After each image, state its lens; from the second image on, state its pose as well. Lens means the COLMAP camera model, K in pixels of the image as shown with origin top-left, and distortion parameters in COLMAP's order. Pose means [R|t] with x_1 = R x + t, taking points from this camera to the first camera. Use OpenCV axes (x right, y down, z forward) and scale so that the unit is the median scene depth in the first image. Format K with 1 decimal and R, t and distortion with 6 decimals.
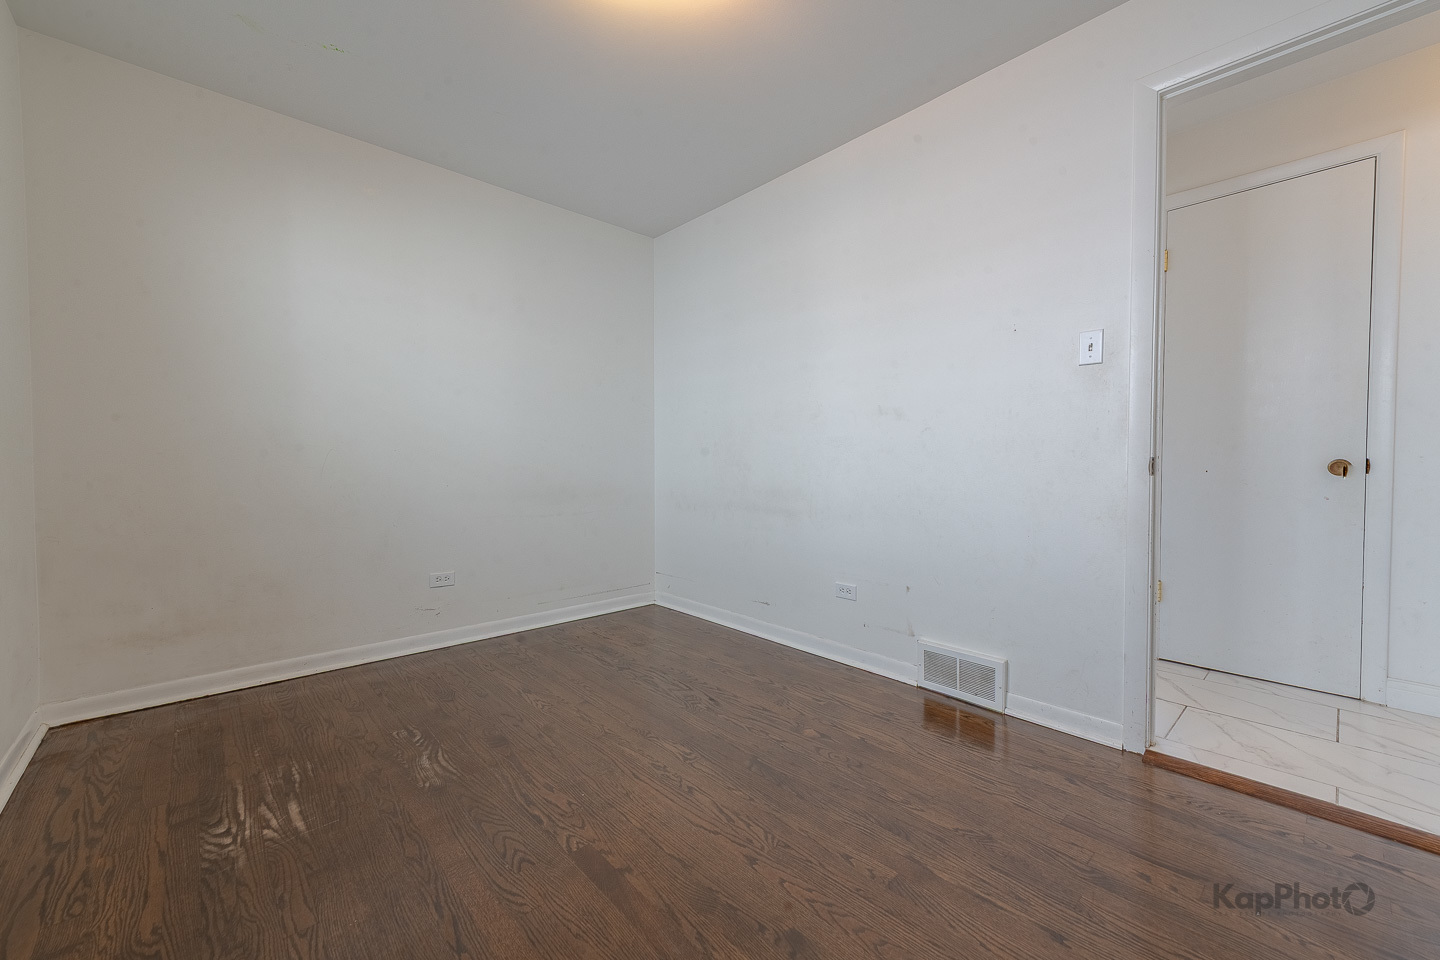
lens RADIAL K [[601.8, 0, 749.0], [0, 601.8, 467.2], [0, 0, 1]] dist [0.003099, -0.000199]
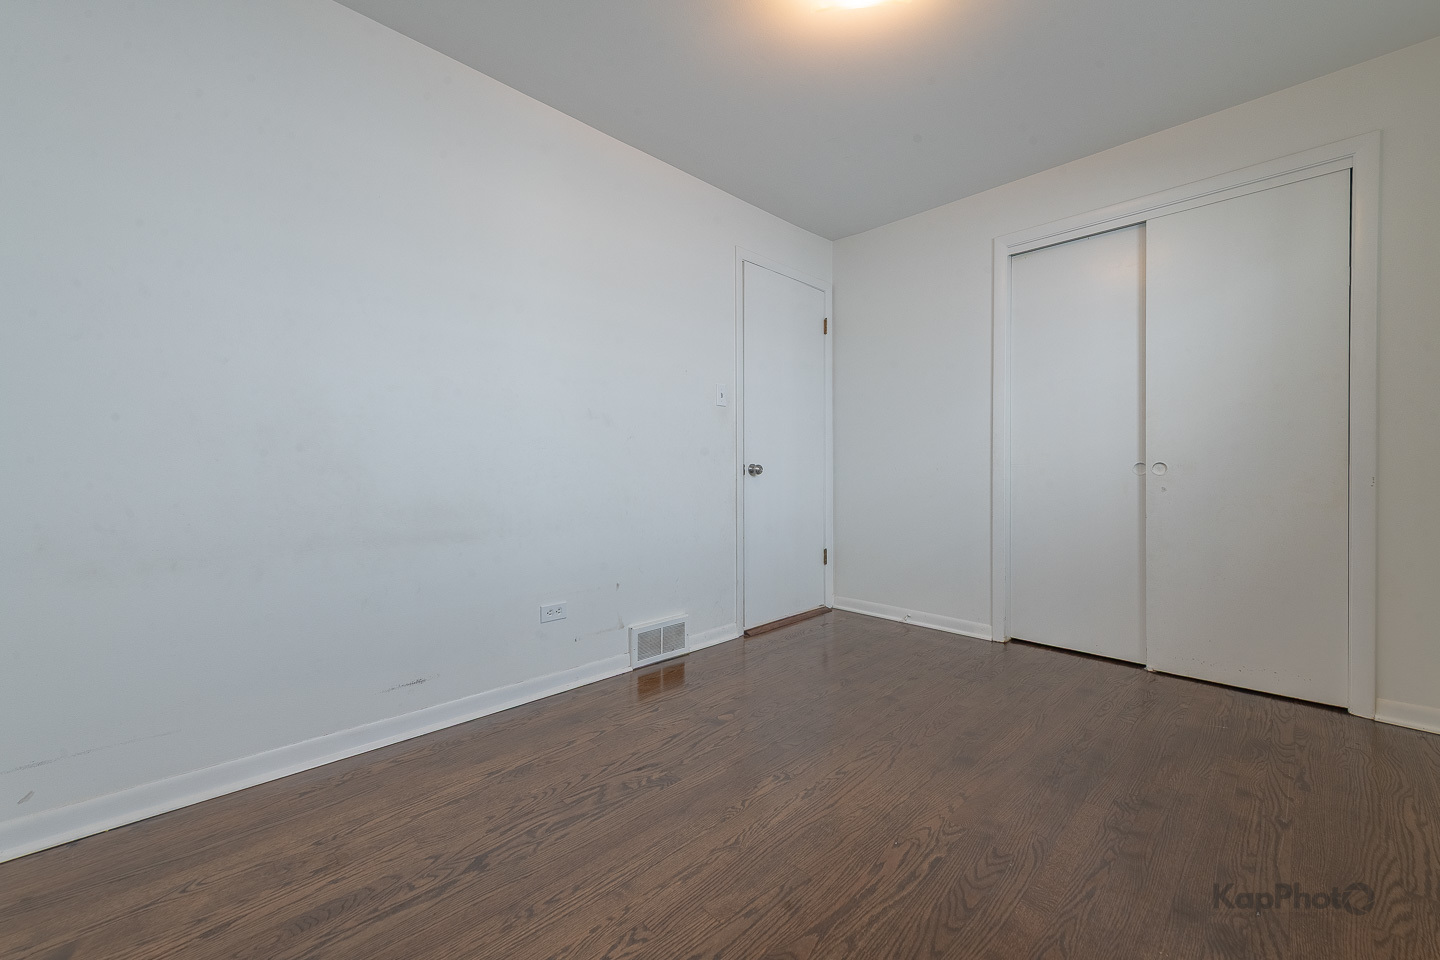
lens RADIAL K [[580.1, 0, 719.4], [0, 580.1, 474.9], [0, 0, 1]] dist [0.020369, -0.007999]
pose [[-0.050936, -0.012916, 0.998618, -0.855263], [0.006463, 0.999891, 0.013262, -0.006912], [-0.998681, 0.007129, -0.050847, 0.970410]]
